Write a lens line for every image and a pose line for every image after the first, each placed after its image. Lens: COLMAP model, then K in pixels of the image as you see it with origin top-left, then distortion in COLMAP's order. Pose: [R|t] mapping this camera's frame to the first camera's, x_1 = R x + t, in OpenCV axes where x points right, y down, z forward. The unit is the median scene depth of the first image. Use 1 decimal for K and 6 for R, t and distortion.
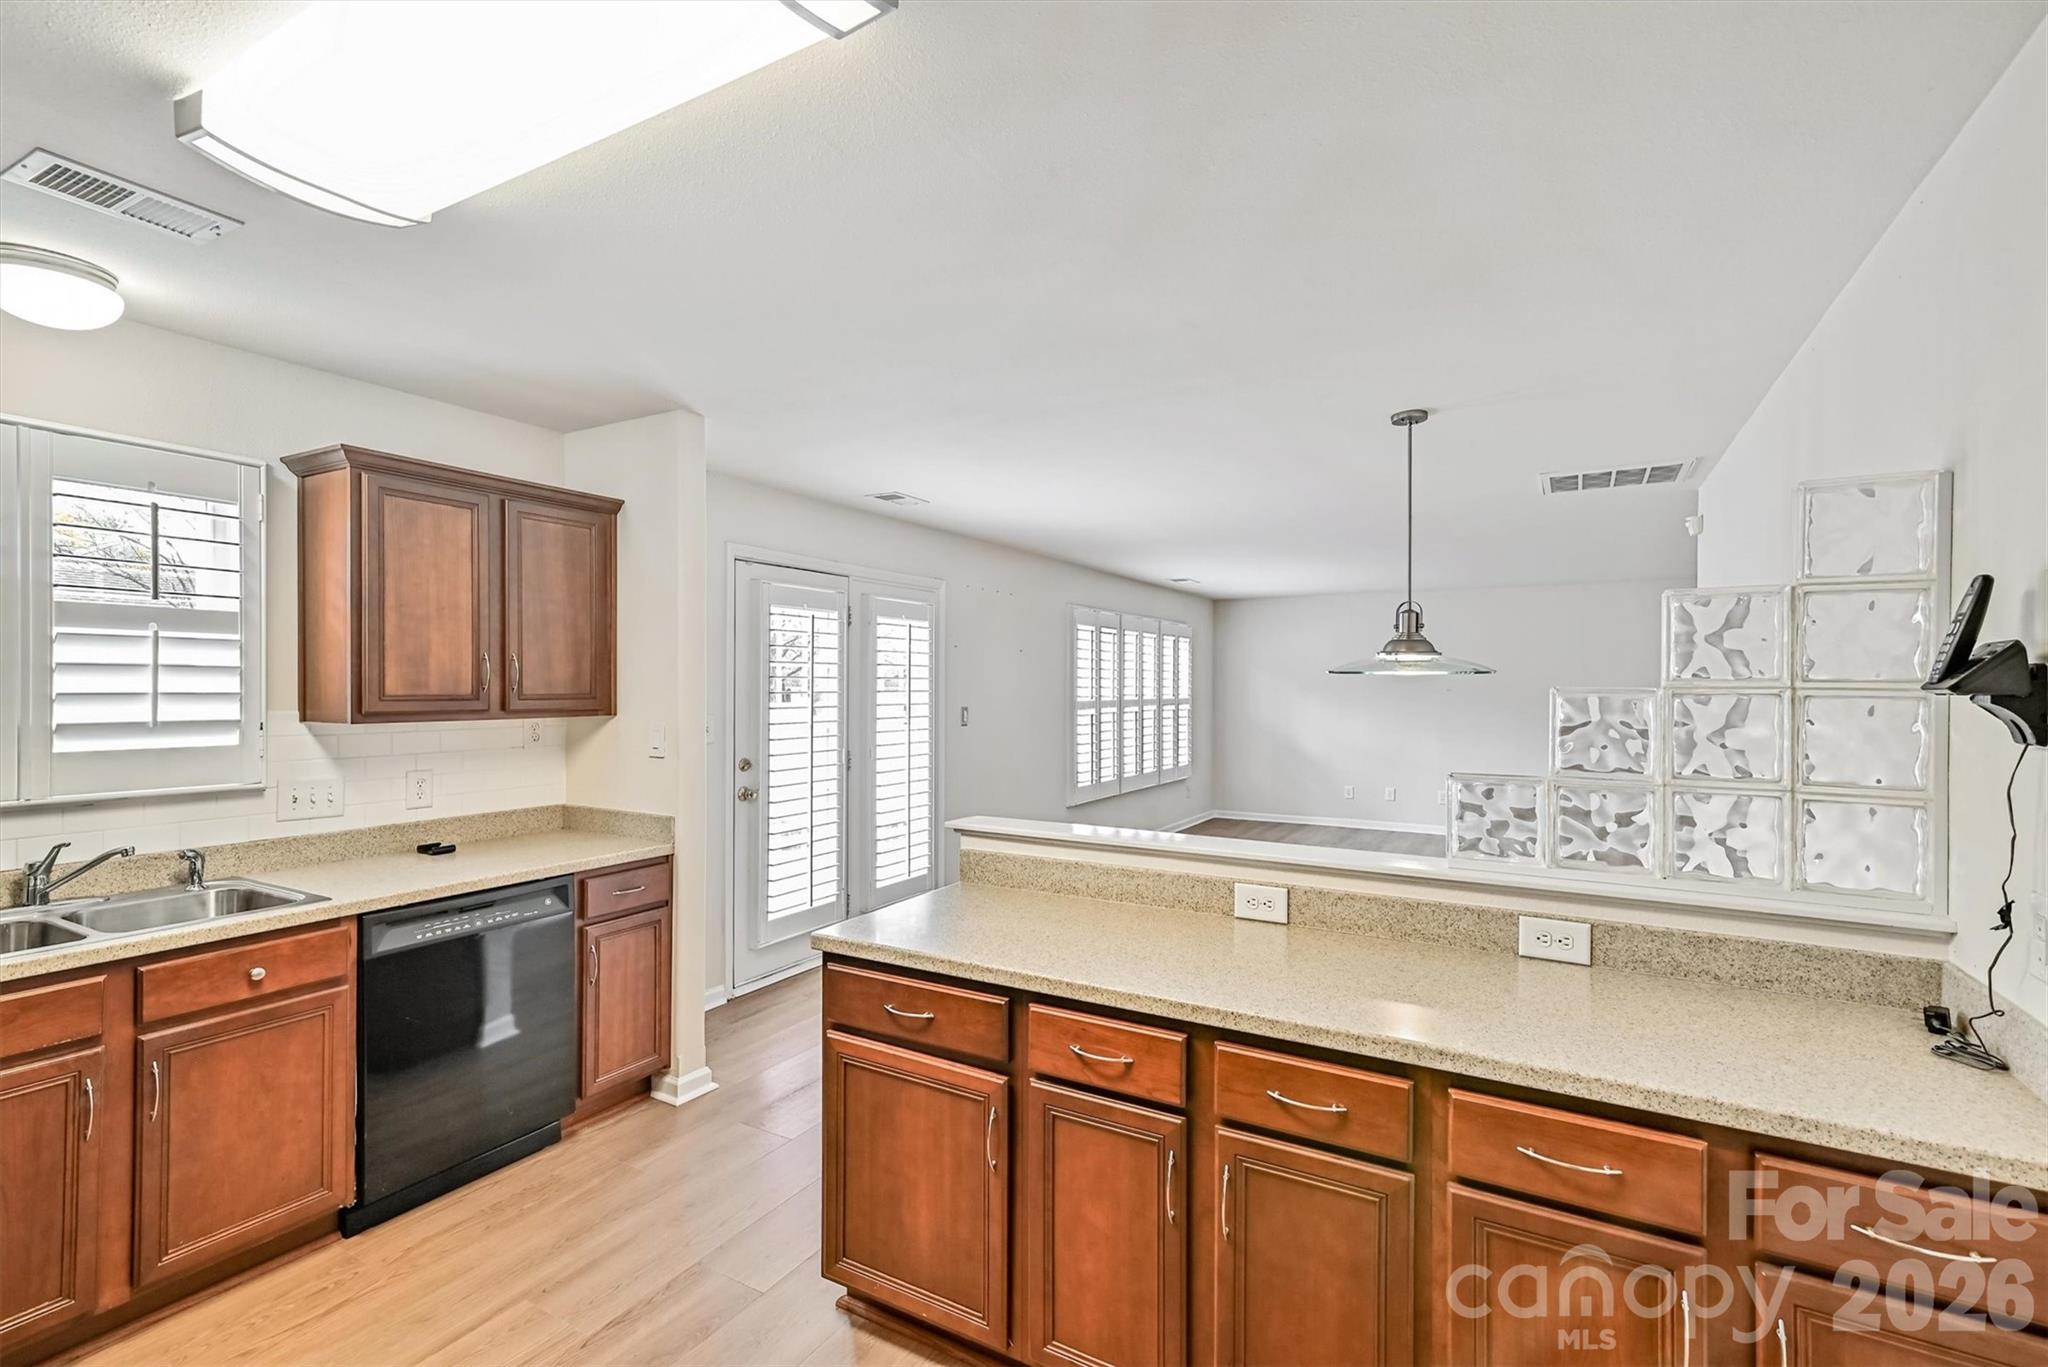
lens RADIAL K [[945.9, 0, 1024.0], [0, 945.9, 683.5], [0, 0, 1]] dist [-0.002408, -0.000424]
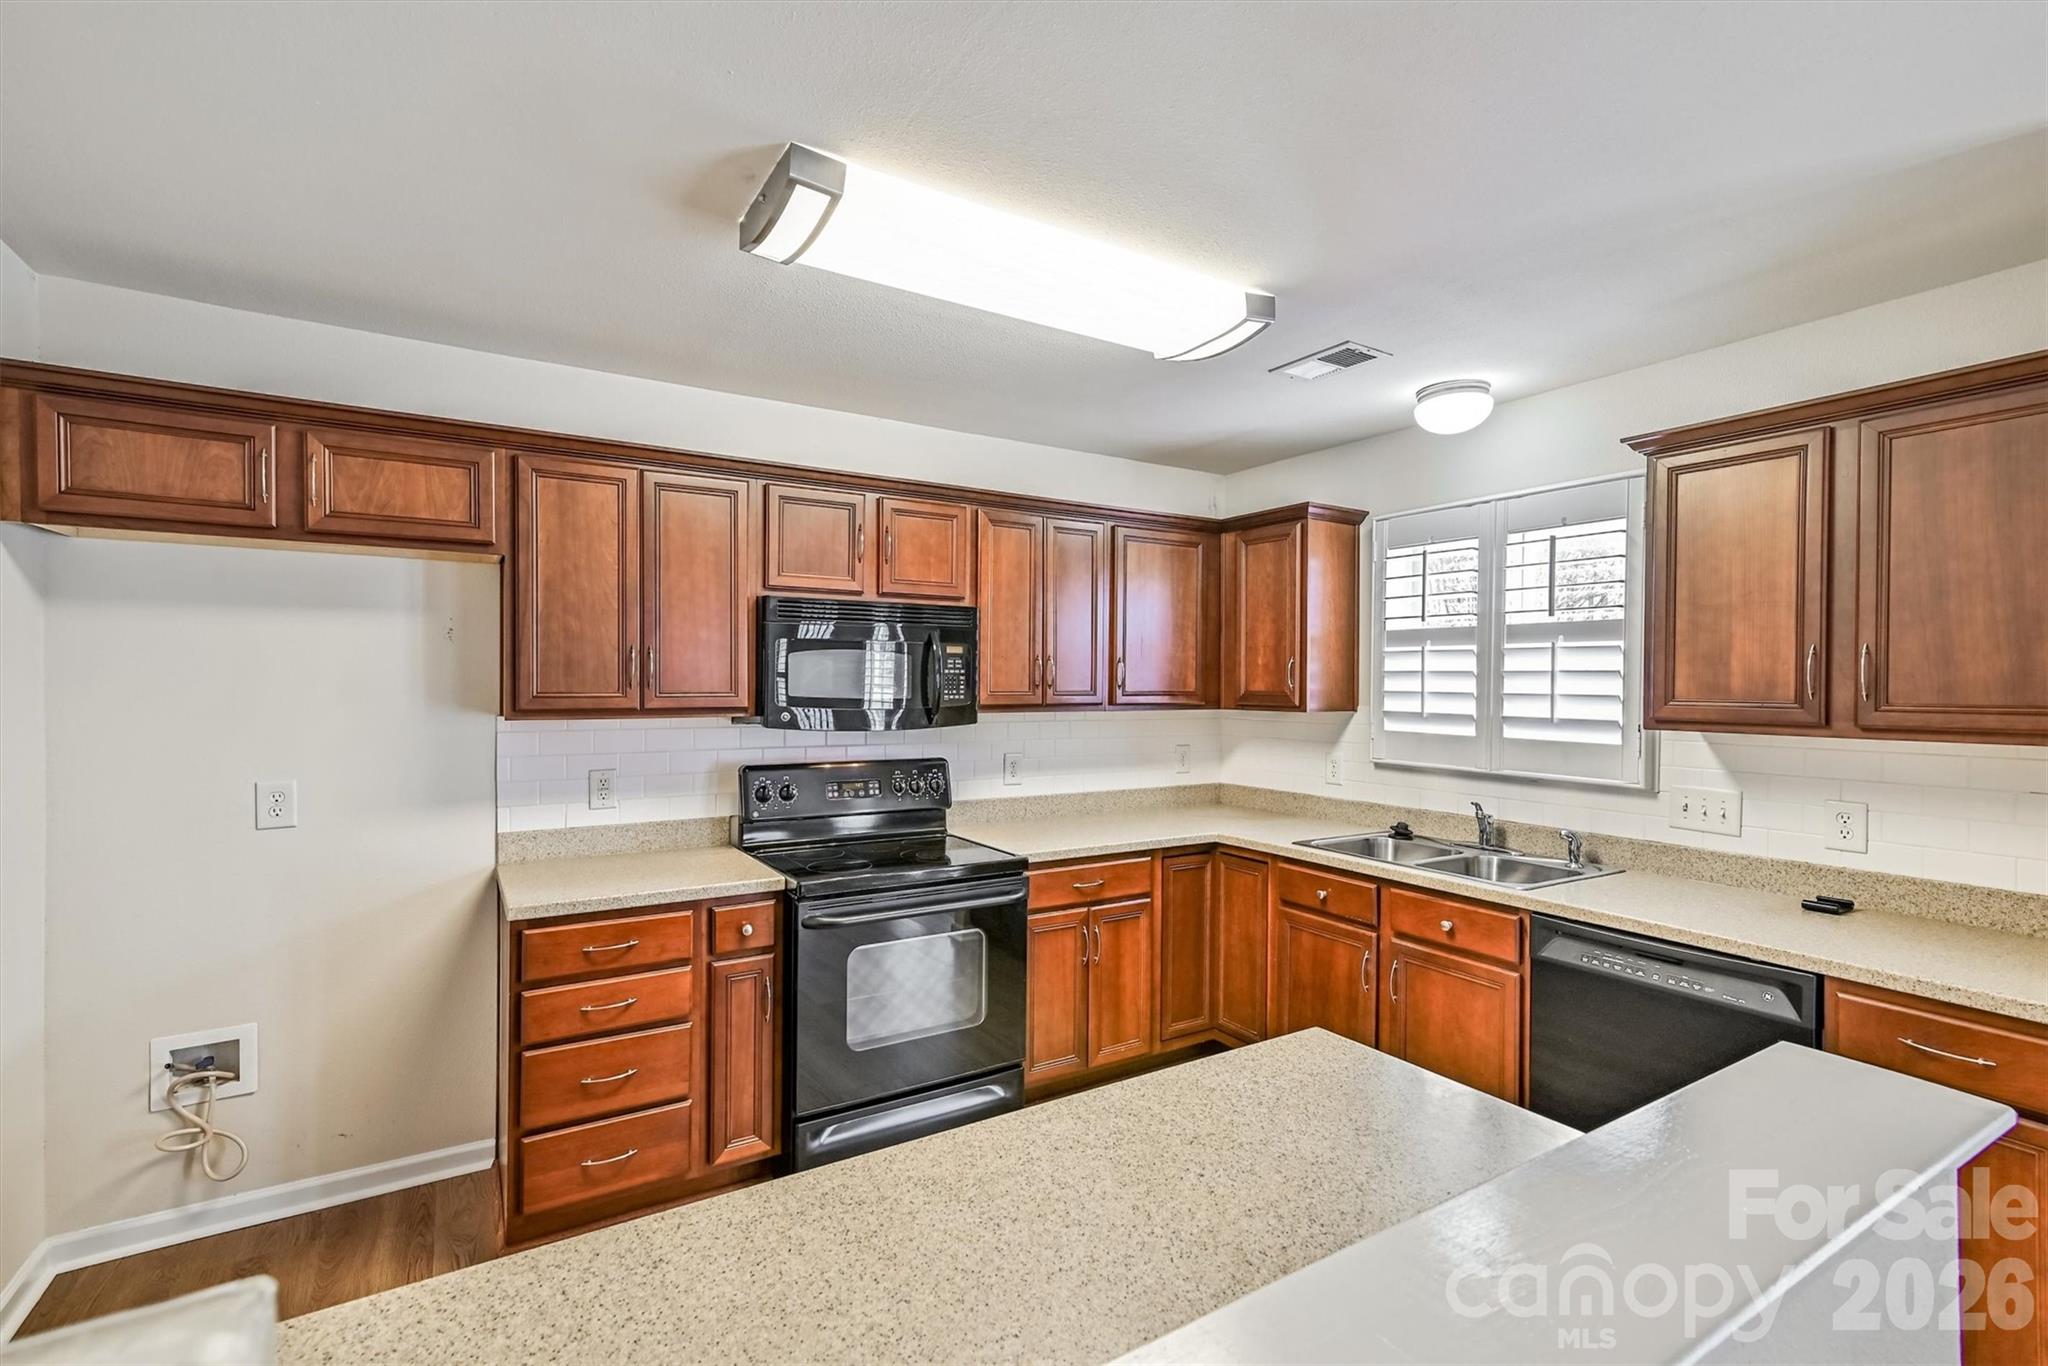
lens RADIAL K [[945.9, 0, 1024.0], [0, 945.9, 683.0], [0, 0, 1]] dist [-0.002408, -0.000424]
pose [[-0.521629, -0.004609, -0.853160, 0.450634], [-0.006888, 0.999976, -0.001191, 0.001989], [0.853145, 0.005255, -0.521648, 1.048221]]
